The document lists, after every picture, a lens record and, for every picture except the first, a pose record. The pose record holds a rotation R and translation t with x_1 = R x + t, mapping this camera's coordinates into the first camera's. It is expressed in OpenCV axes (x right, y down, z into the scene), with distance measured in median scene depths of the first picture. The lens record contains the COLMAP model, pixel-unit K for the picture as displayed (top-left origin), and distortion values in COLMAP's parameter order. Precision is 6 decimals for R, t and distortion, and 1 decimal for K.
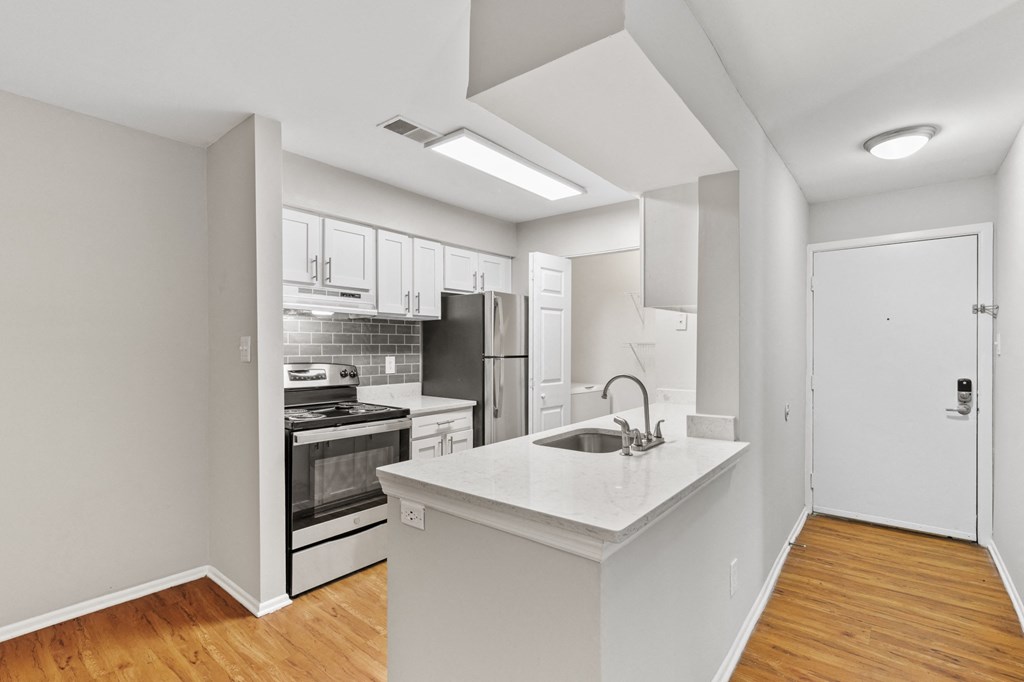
lens RADIAL K [[482.4, 0, 508.5], [0, 482.4, 336.2], [0, 0, 1]] dist [-0.008082, 0.001179]
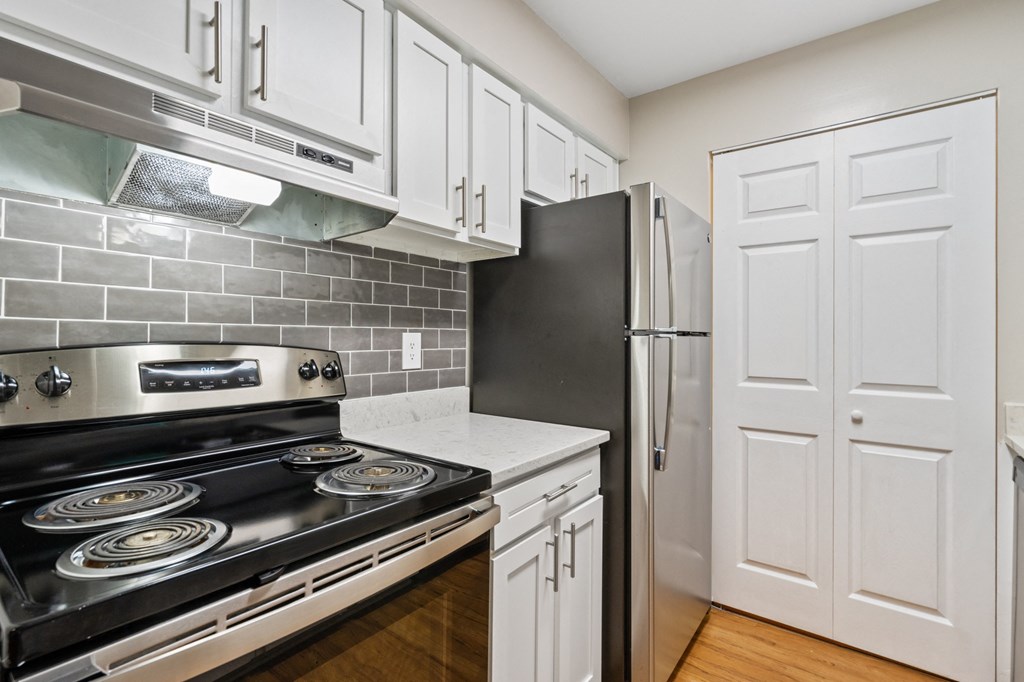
lens RADIAL K [[482.4, 0, 506.9], [0, 482.4, 317.3], [0, 0, 1]] dist [-0.008082, 0.001179]
pose [[0.999534, 0.005858, 0.029946, -0.195220], [-0.005273, 0.999794, -0.019595, 0.042255], [-0.030055, 0.019428, 0.999359, 0.616210]]
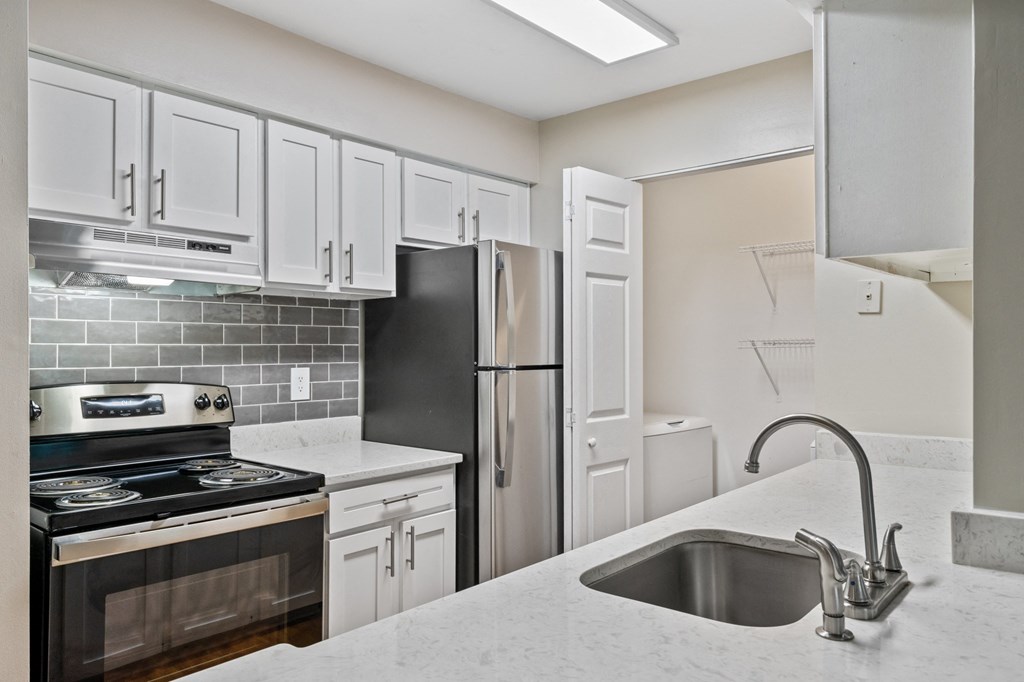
lens RADIAL K [[727.8, 0, 510.6], [0, 727.8, 308.7], [0, 0, 1]] dist [0.001878, -0.003464]
pose [[0.999703, -0.004773, -0.023892, 0.004389], [0.003985, 0.999449, -0.032945, 0.005875], [0.024036, 0.032840, 0.999172, 0.244252]]
